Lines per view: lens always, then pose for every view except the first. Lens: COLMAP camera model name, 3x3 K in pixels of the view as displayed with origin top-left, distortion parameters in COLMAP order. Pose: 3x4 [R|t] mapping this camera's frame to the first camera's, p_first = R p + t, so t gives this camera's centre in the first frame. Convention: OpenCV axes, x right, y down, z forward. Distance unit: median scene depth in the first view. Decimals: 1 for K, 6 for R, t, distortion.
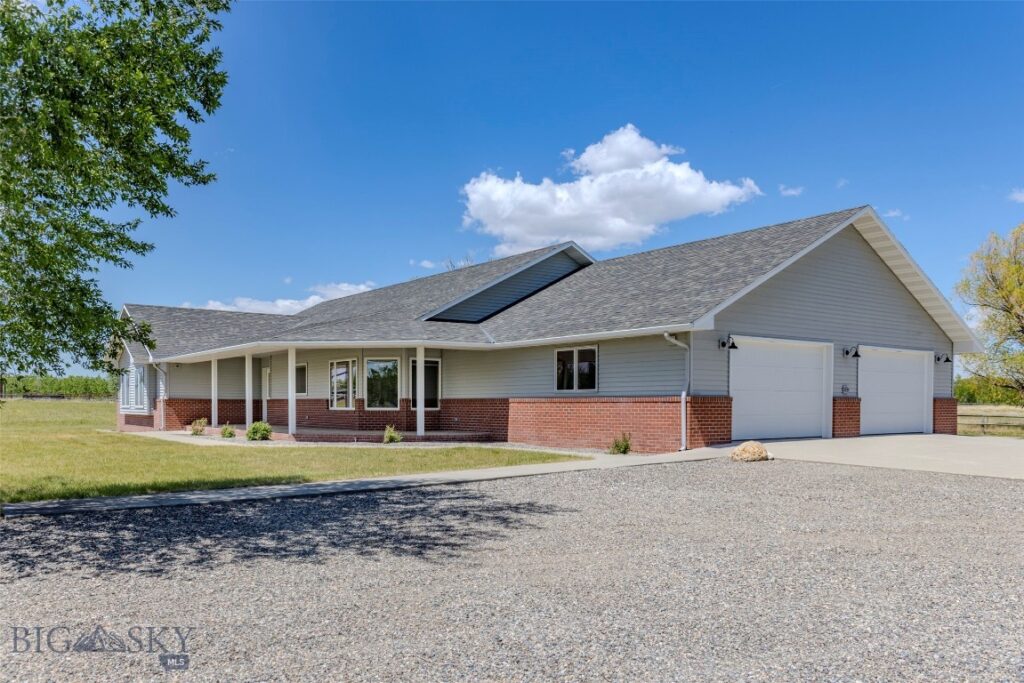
lens RADIAL K [[799.5, 0, 512.5], [0, 799.5, 398.6], [0, 0, 1]] dist [0.000760, -0.000252]
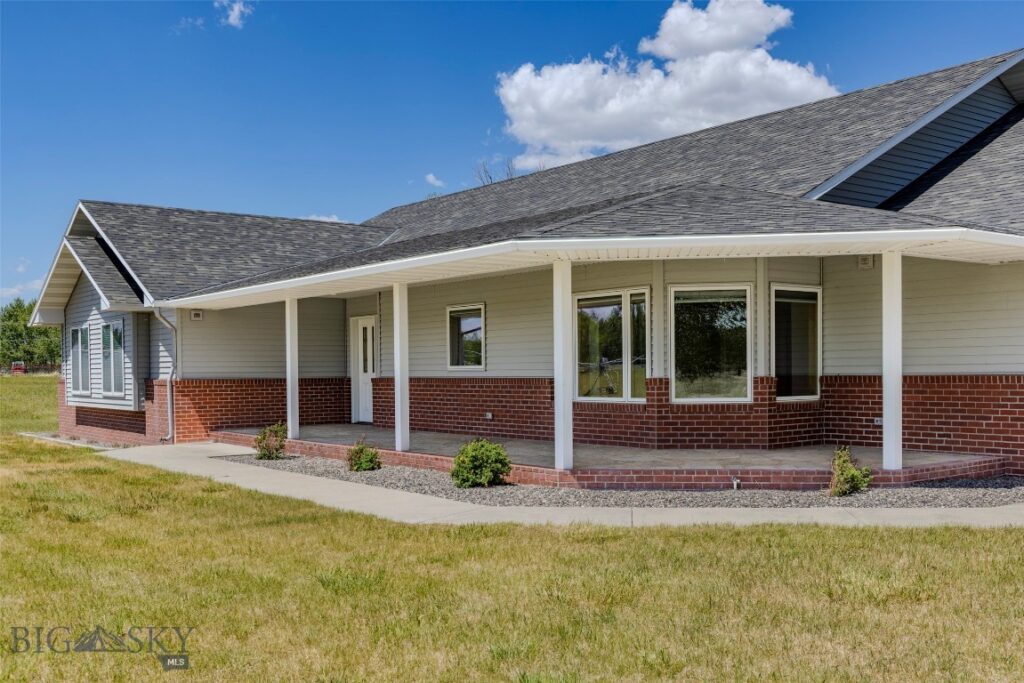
lens RADIAL K [[1033.1, 0, 512.0], [0, 1033.1, 341.5], [0, 0, 1]] dist [0.002974, 0.004366]
pose [[0.999901, -0.011948, 0.007431, -0.223724], [0.012098, 0.999716, -0.020513, -0.007761], [-0.007183, 0.020601, 0.999762, 0.340496]]
